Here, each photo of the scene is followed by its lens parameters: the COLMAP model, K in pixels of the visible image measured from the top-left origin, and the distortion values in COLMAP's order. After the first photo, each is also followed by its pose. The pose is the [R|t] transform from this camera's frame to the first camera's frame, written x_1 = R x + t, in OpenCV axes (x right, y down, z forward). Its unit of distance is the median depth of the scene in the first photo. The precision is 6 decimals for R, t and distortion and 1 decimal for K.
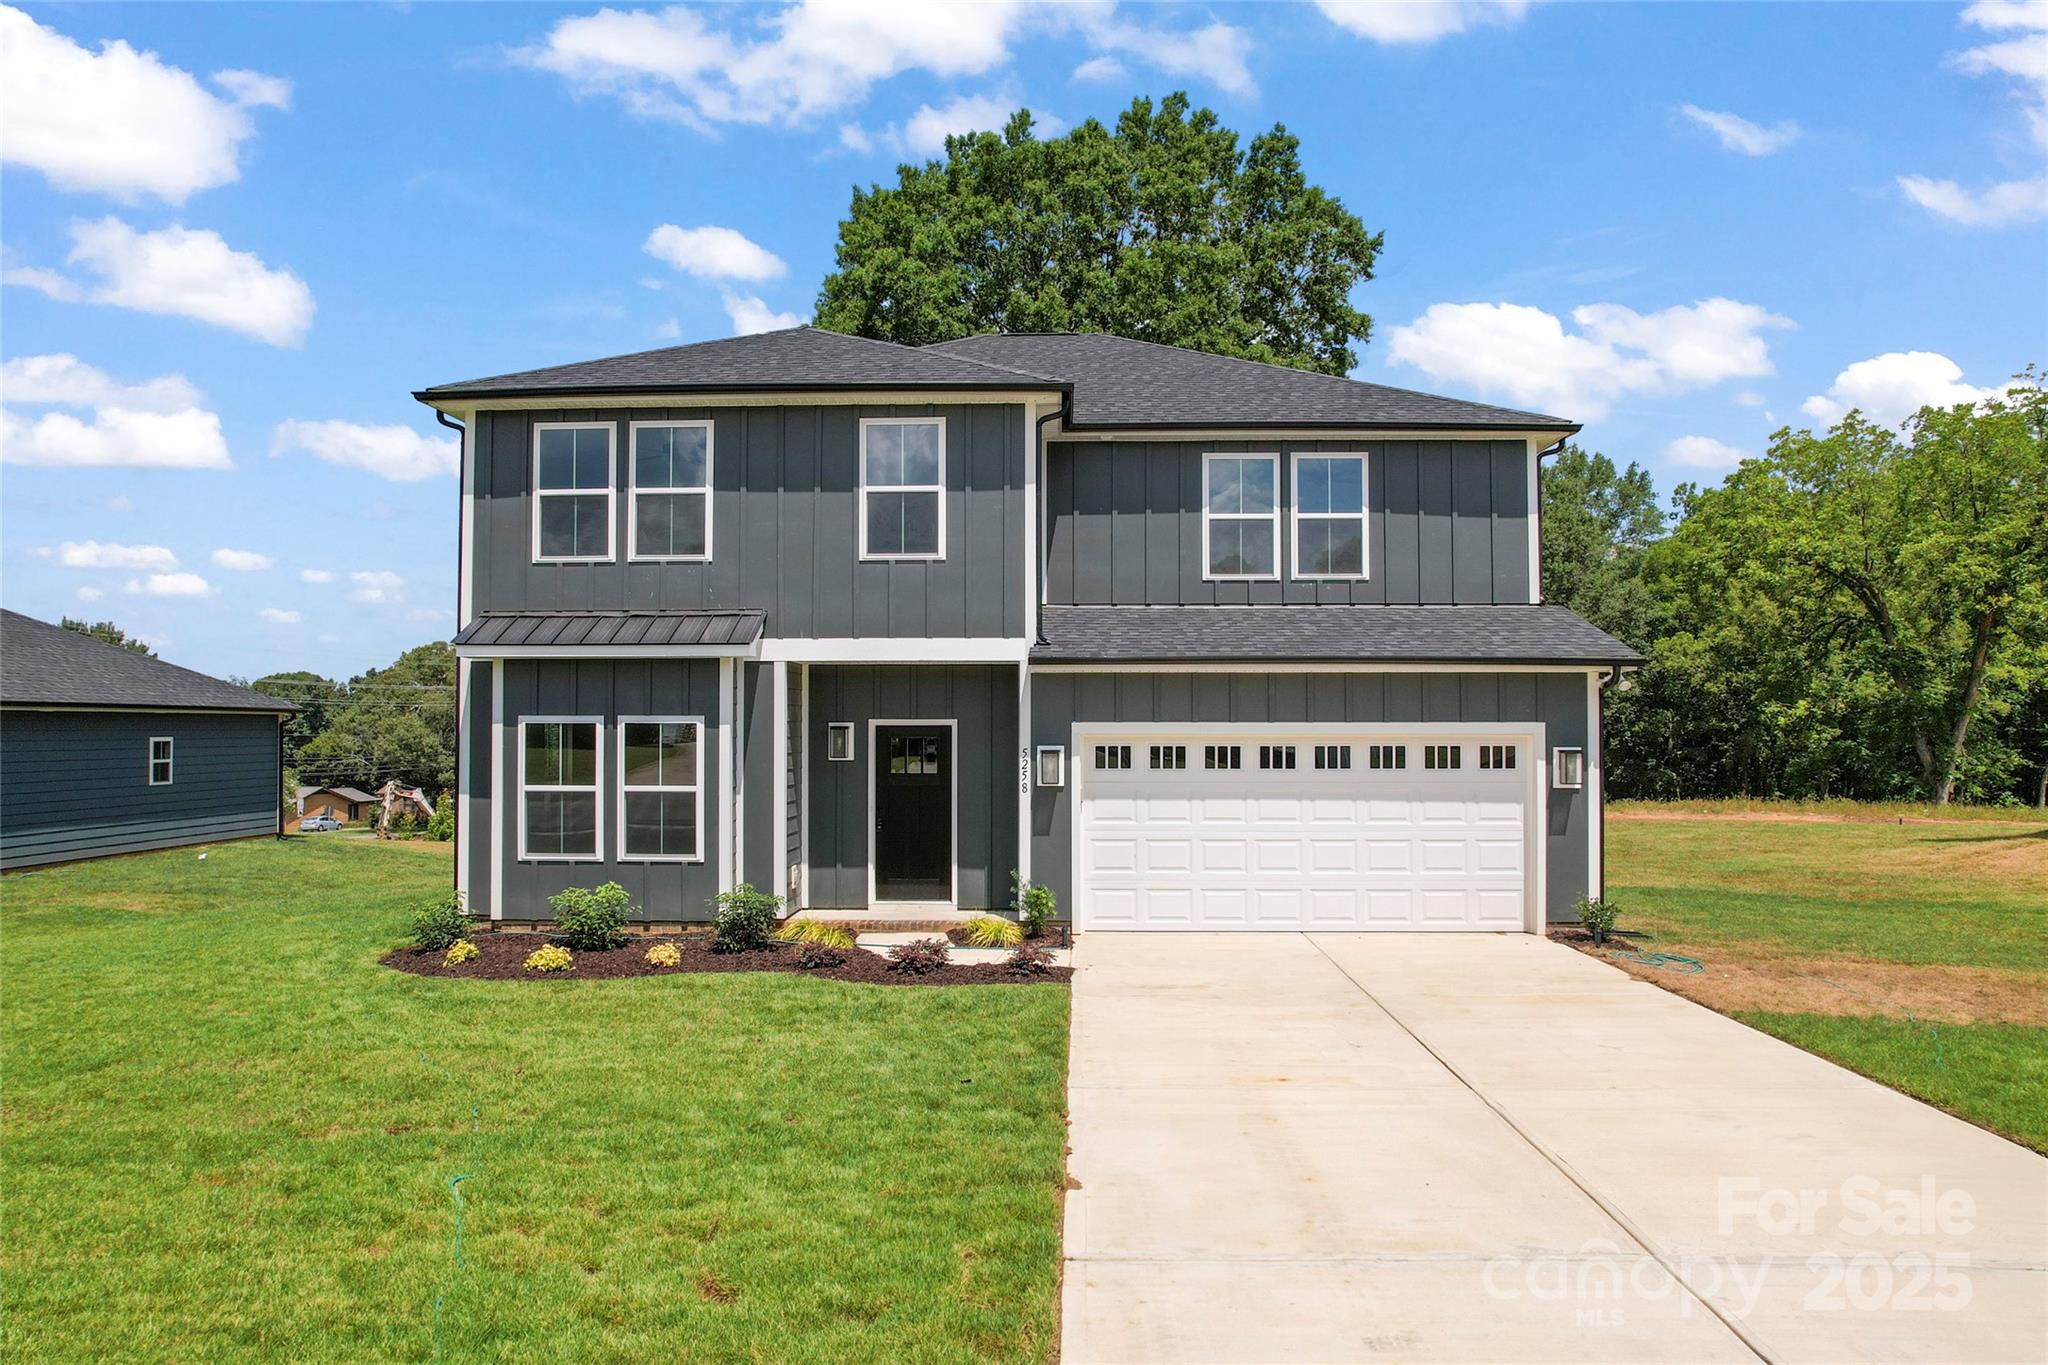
lens RADIAL K [[1310.5, 0, 993.8], [0, 1310.5, 689.4], [0, 0, 1]] dist [-0.061890, 0.050286]
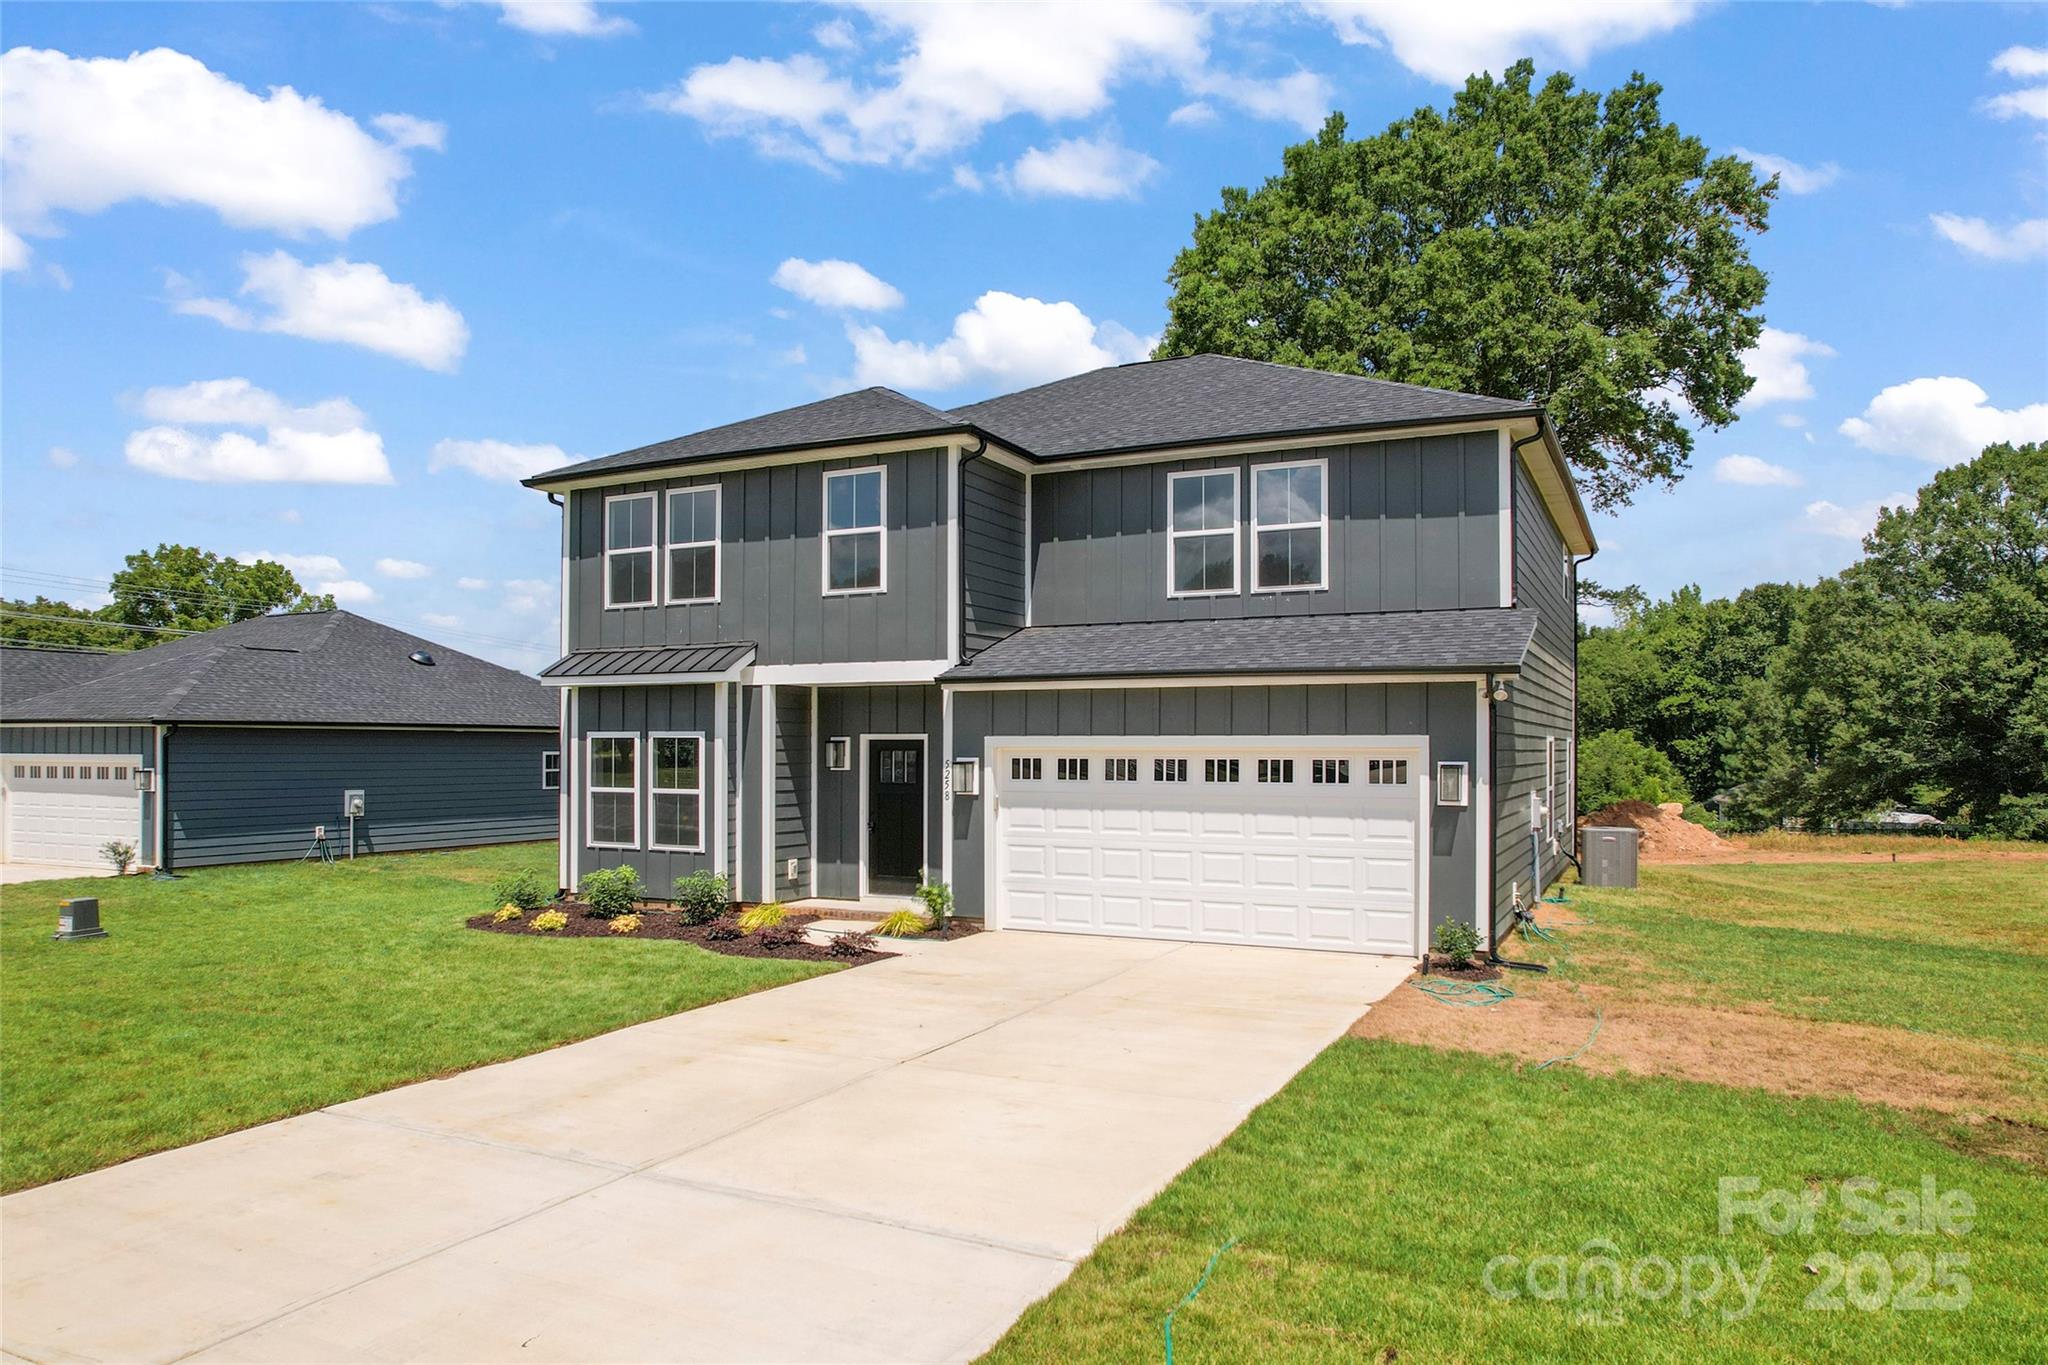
lens RADIAL K [[1318.1, 0, 1024.4], [0, 1318.1, 721.1], [0, 0, 1]] dist [-0.047575, 0.001454]
pose [[0.913982, -0.006716, -0.405700, 0.527905], [0.010485, 0.999920, 0.007069, 0.005232], [0.405620, -0.010714, 0.913979, 0.011874]]
